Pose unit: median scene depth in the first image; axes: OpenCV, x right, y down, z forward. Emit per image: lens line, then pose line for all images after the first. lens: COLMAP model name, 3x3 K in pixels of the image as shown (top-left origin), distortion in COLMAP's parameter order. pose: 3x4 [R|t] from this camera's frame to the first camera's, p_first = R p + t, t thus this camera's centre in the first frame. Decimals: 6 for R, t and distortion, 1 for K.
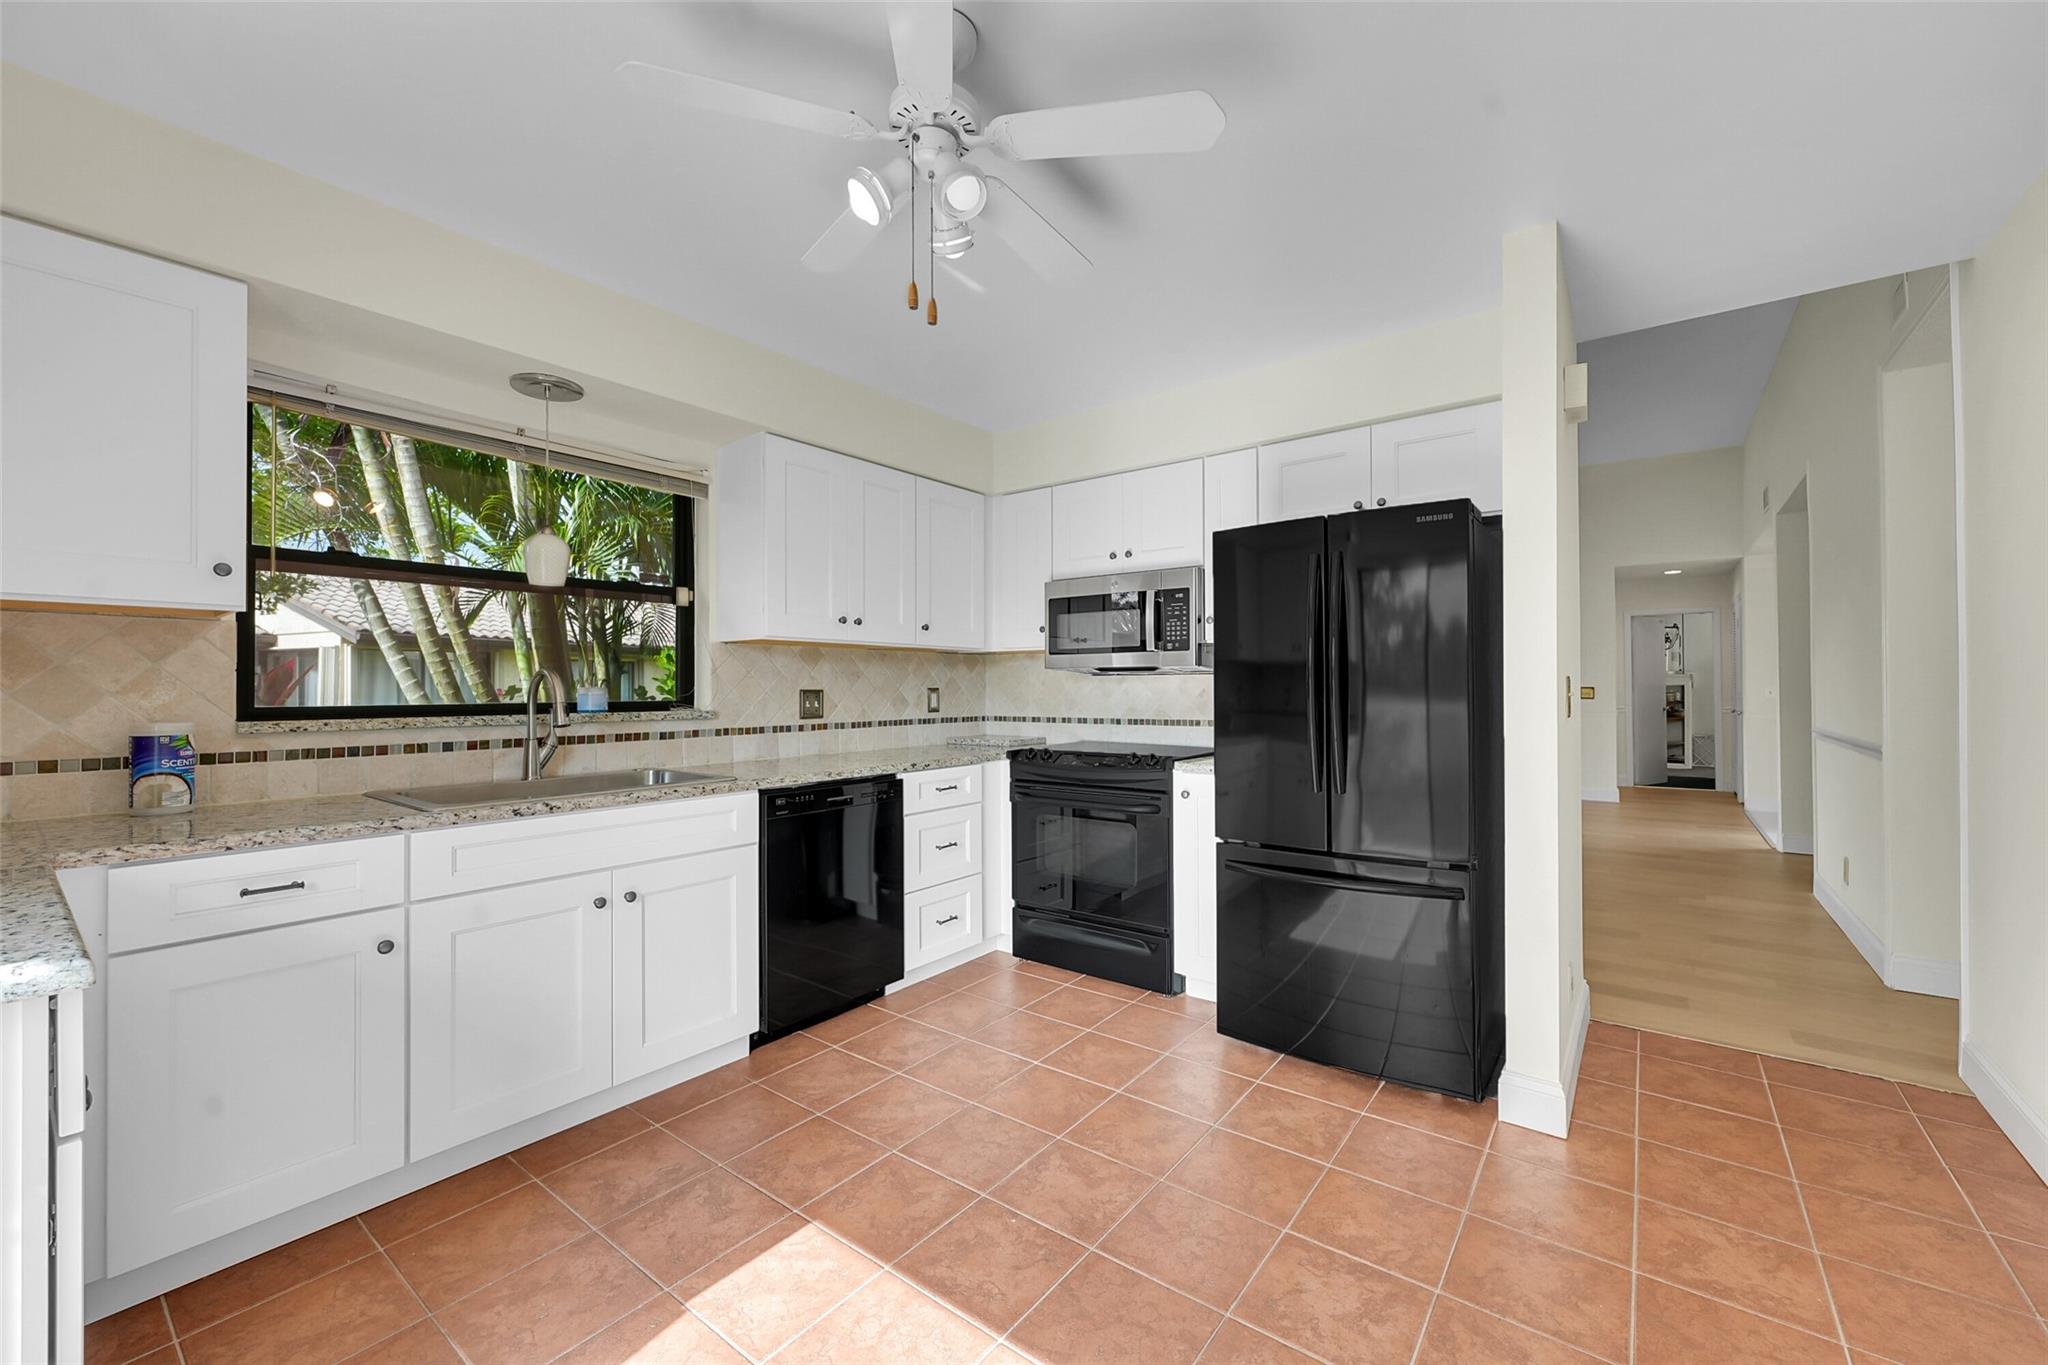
lens RADIAL K [[809.2, 0, 1023.6], [0, 809.2, 683.3], [0, 0, 1]] dist [-0.004443, -0.000312]
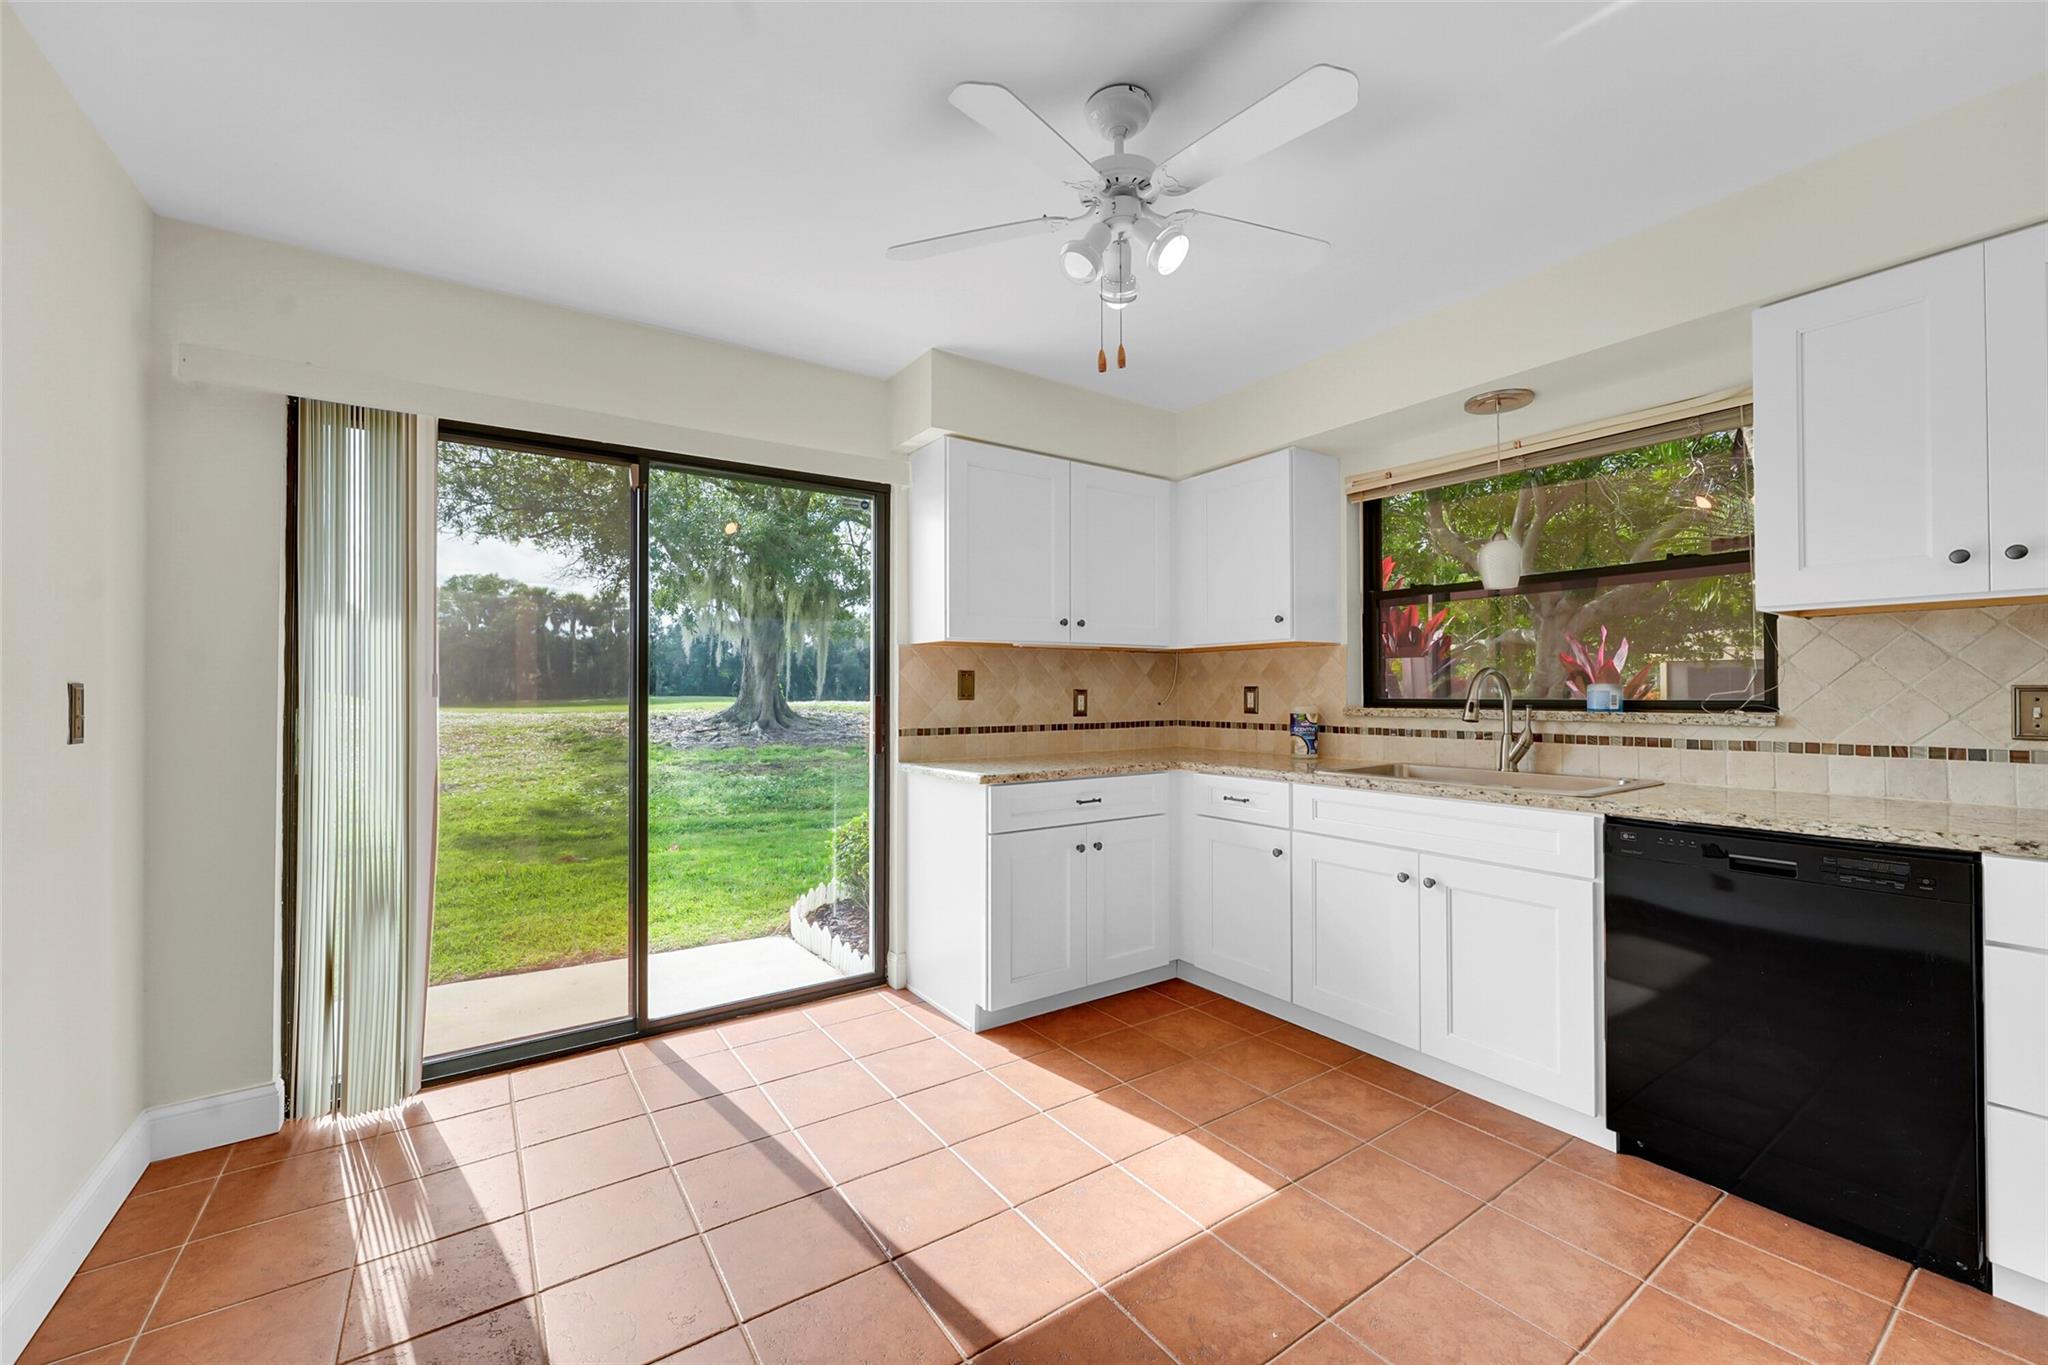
lens RADIAL K [[809.2, 0, 1023.8], [0, 809.2, 685.1], [0, 0, 1]] dist [-0.004443, -0.000312]
pose [[-0.305873, -0.001850, -0.952071, 0.626751], [0.011243, 0.999921, -0.005556, 0.004161], [0.952006, -0.012404, -0.305828, 0.750530]]
